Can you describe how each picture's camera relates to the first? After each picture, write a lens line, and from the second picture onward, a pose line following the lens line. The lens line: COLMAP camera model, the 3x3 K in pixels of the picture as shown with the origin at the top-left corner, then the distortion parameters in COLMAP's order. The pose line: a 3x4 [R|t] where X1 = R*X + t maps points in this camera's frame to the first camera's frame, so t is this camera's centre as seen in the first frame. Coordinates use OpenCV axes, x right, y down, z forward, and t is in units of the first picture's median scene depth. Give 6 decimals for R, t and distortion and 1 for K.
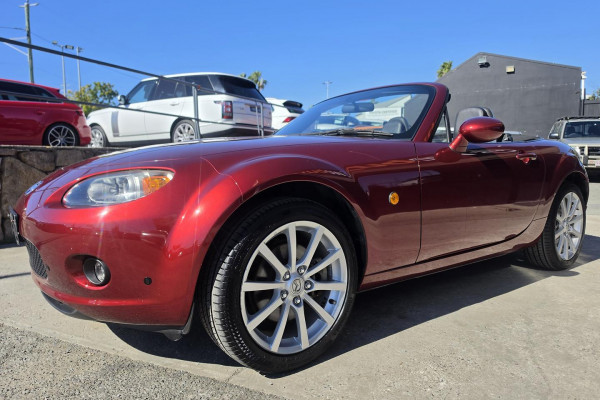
lens RADIAL K [[419.0, 0, 303.3], [0, 419.0, 213.6], [0, 0, 1]] dist [0.038216, -0.039166]
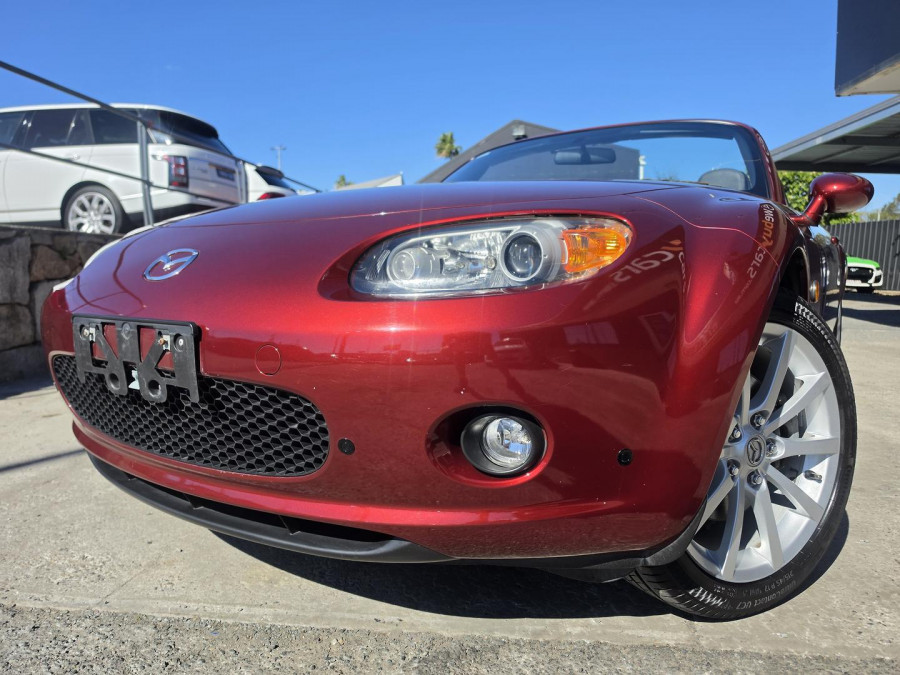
lens RADIAL K [[628.7, 0, 446.6], [0, 628.7, 356.9], [0, 0, 1]] dist [0.038118, -0.039427]
pose [[0.948042, -0.033122, 0.316418, -0.115857], [0.030858, 0.999450, 0.012167, 0.006029], [-0.316646, -0.001771, 0.948542, 0.065967]]
